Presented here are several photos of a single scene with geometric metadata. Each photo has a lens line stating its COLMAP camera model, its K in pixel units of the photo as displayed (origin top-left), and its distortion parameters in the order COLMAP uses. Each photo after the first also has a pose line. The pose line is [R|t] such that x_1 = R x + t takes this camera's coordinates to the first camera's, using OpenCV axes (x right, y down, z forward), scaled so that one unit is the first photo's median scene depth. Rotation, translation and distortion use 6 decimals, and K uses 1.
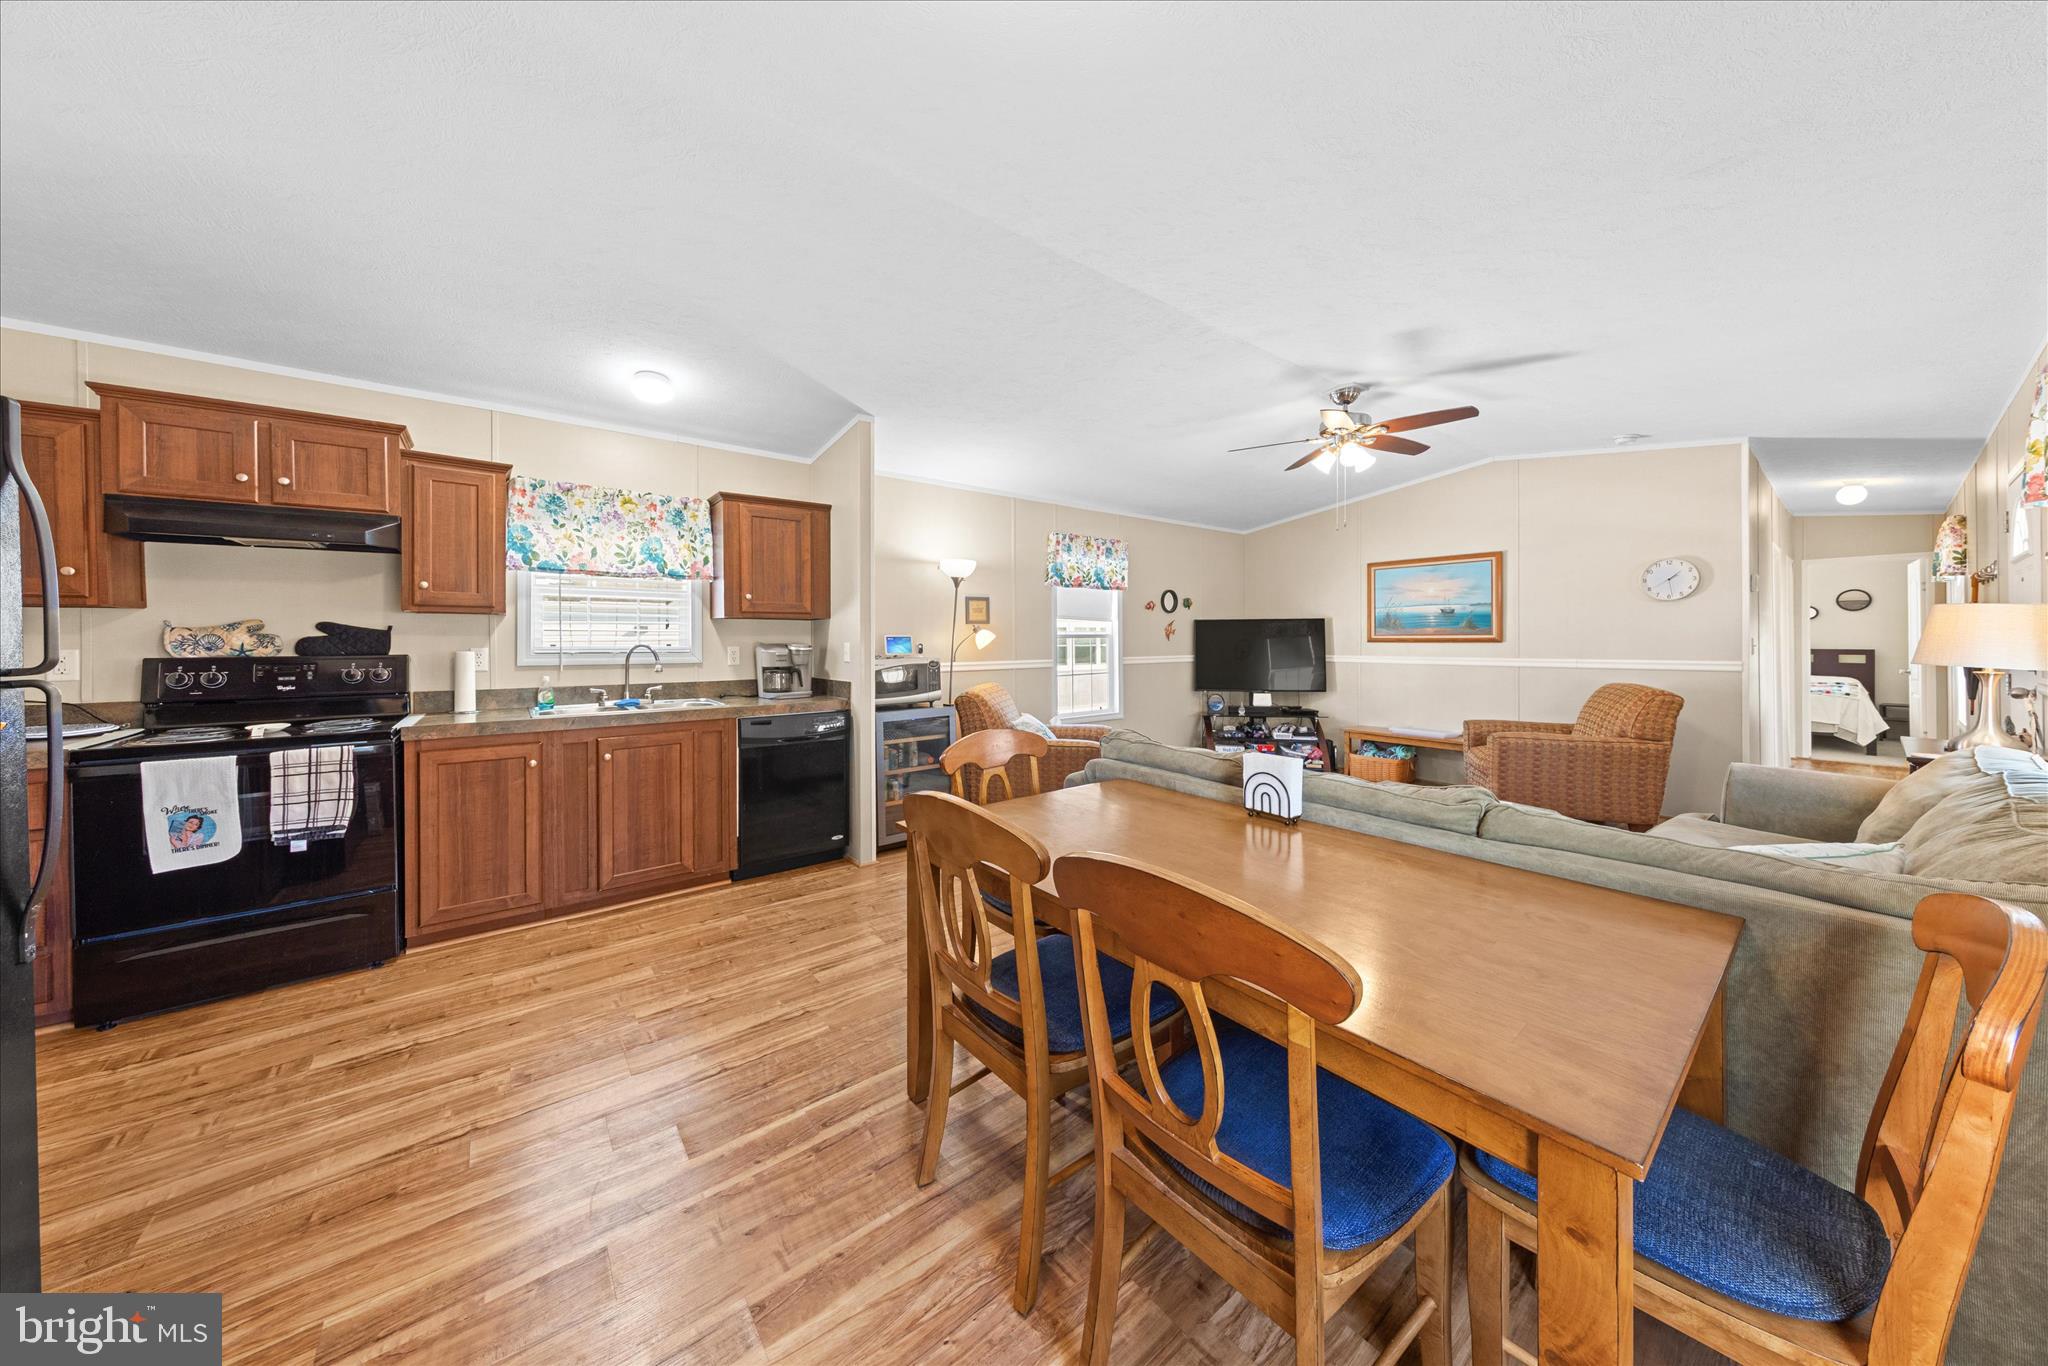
lens RADIAL K [[654.4, 0, 1013.6], [0, 654.4, 646.7], [0, 0, 1]] dist [0.006159, -0.000907]
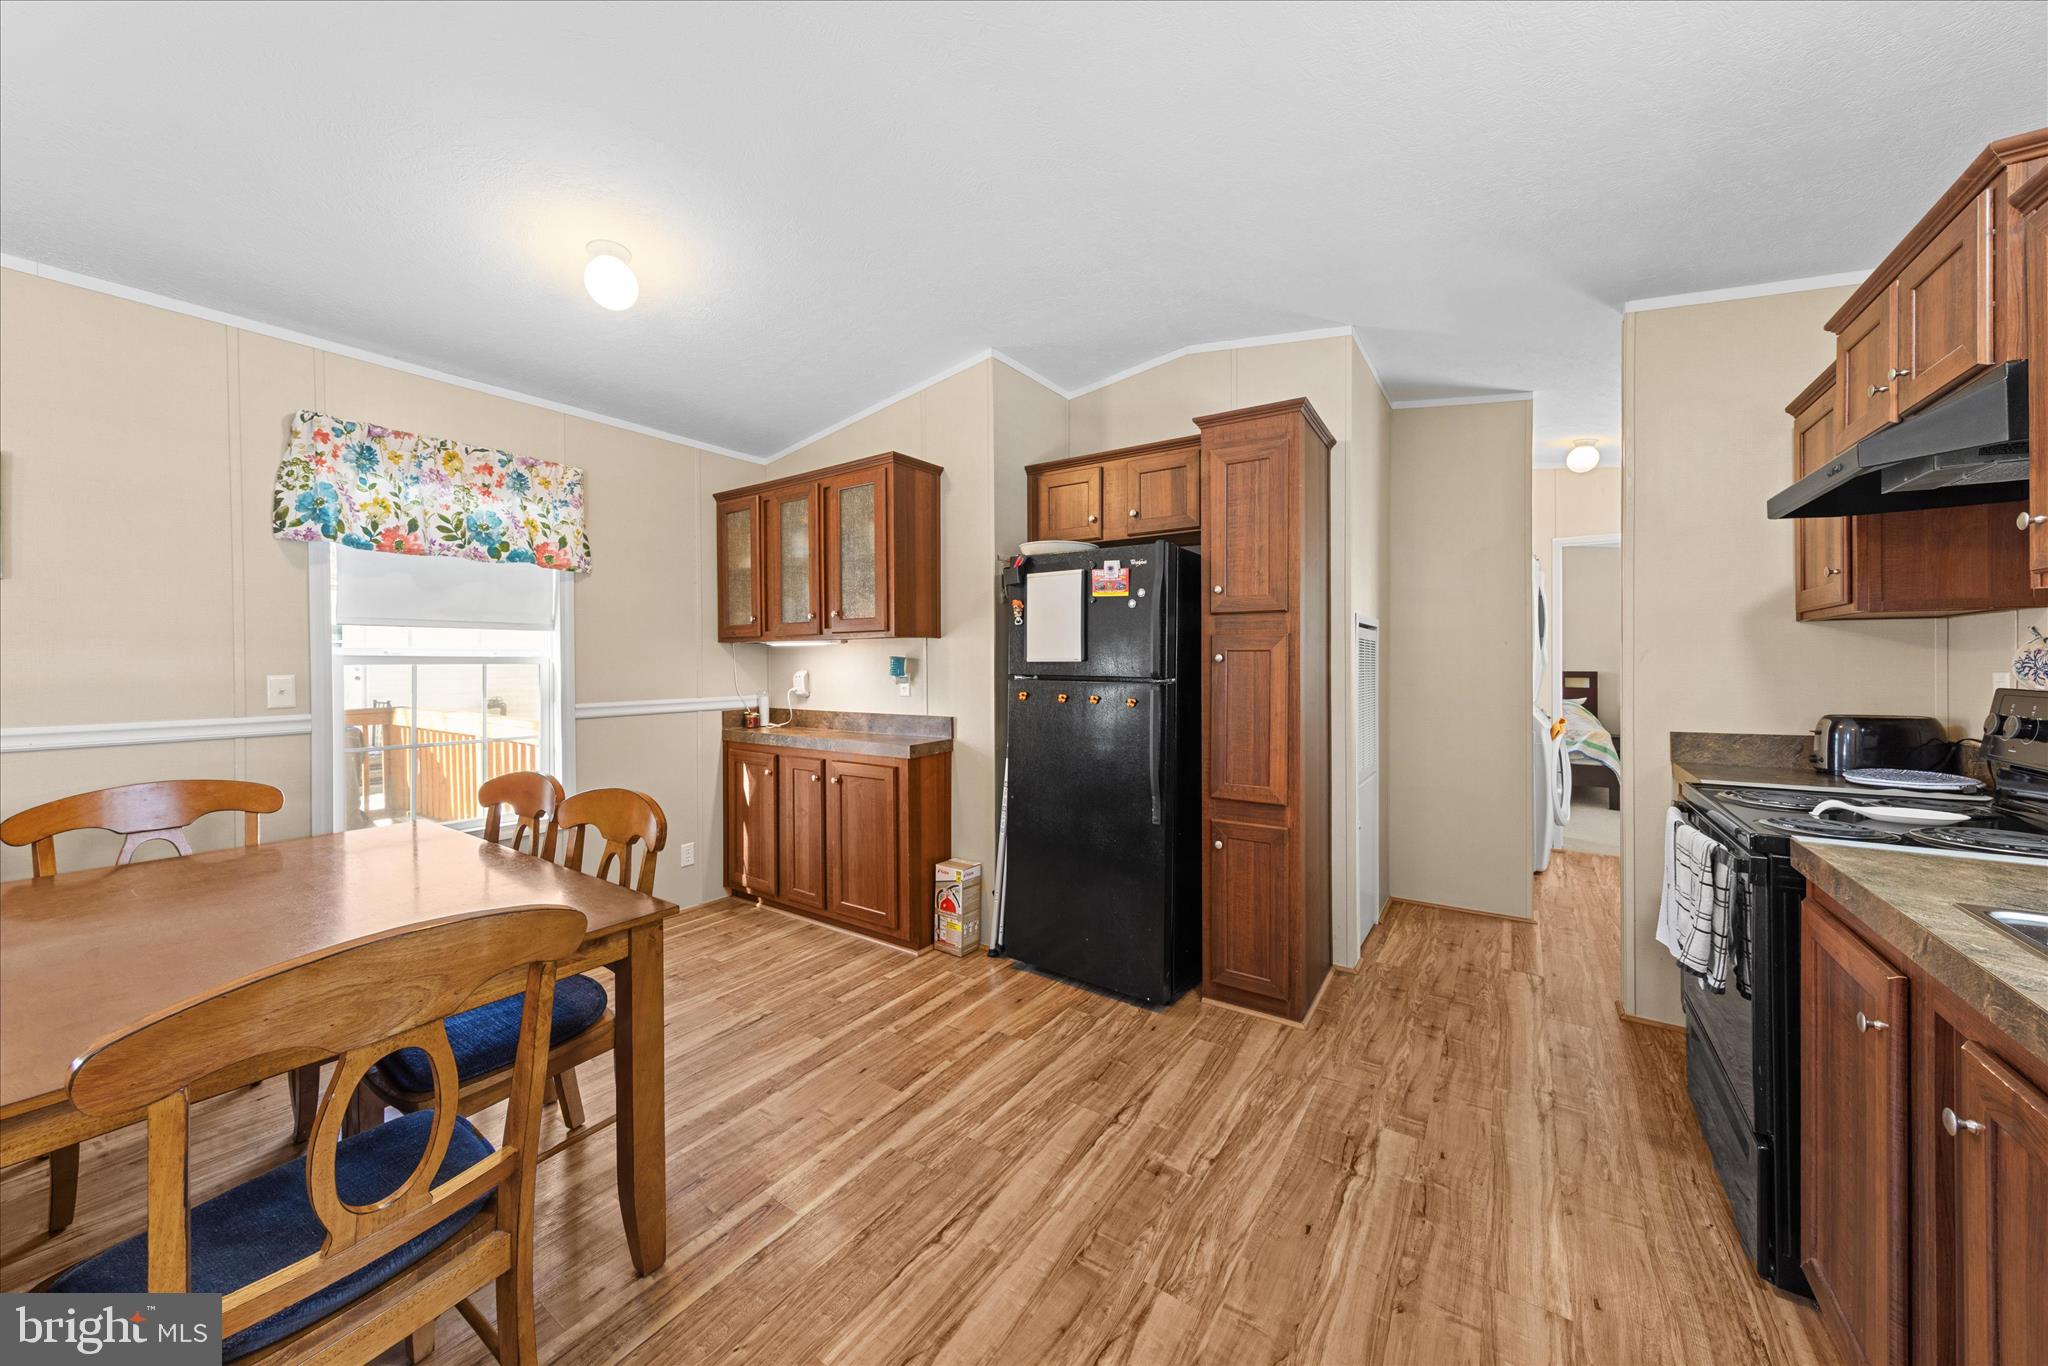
lens RADIAL K [[713.0, 0, 1029.9], [0, 713.0, 663.2], [0, 0, 1]] dist [0.008224, -0.000409]
pose [[-0.952192, 0.007436, -0.305409, -0.148048], [0.002750, 0.999872, 0.015770, -0.012610], [0.305487, 0.014176, -0.952091, 0.896494]]
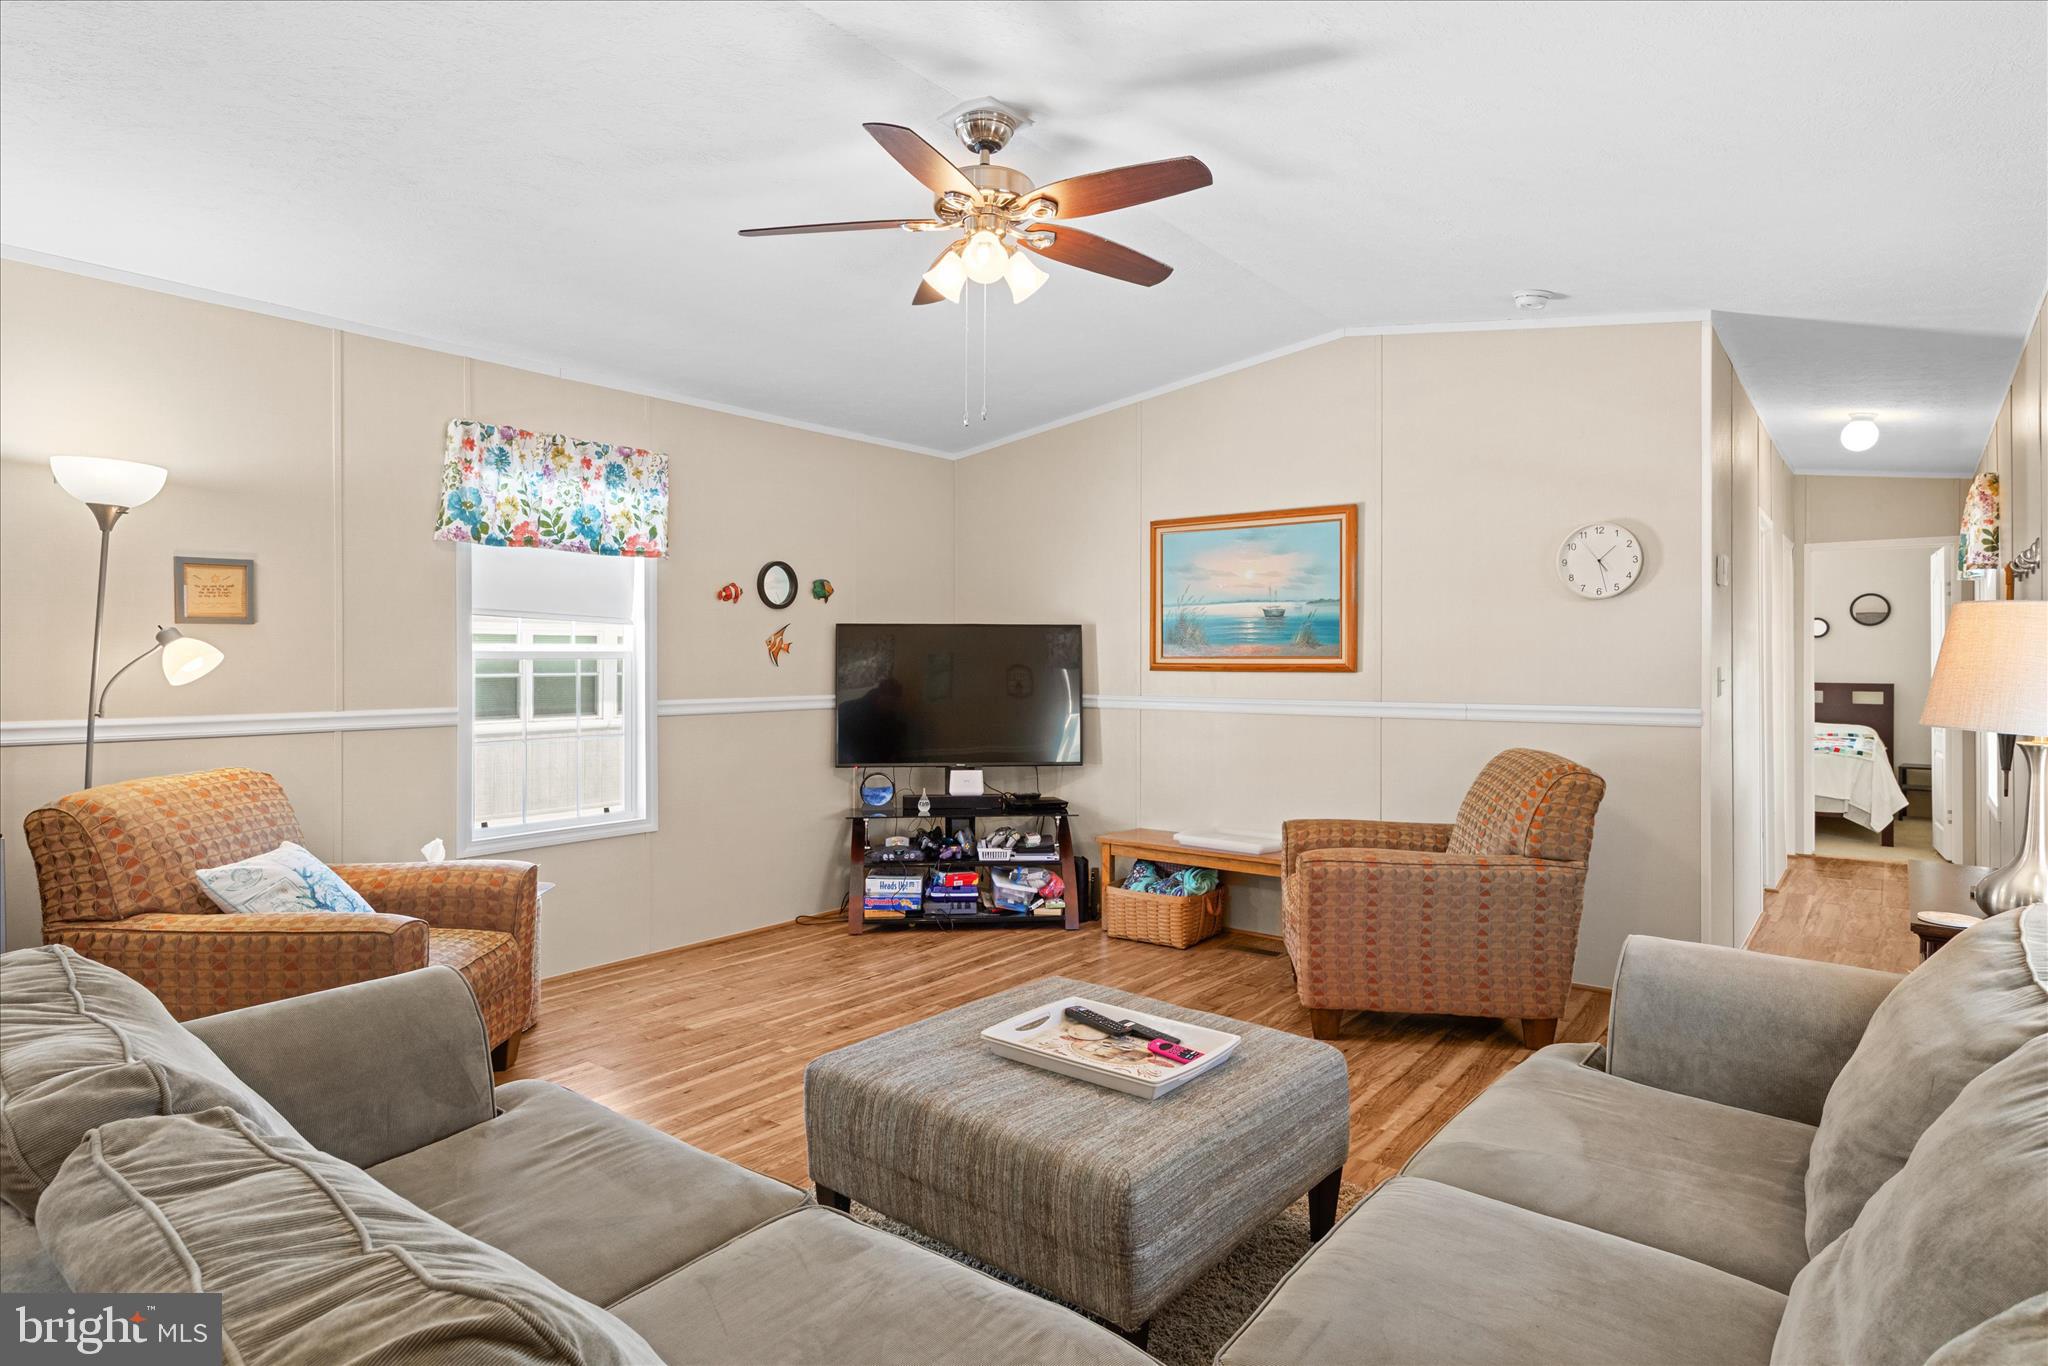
lens RADIAL K [[1129.7, 0, 1014.2], [0, 1129.7, 671.4], [0, 0, 1]] dist [0.005463, 0.000484]
pose [[0.968243, 0.003338, 0.249987, 0.327675], [-0.003031, 0.999994, -0.001616, -0.006696], [-0.249991, 0.000807, 0.968248, 0.232368]]
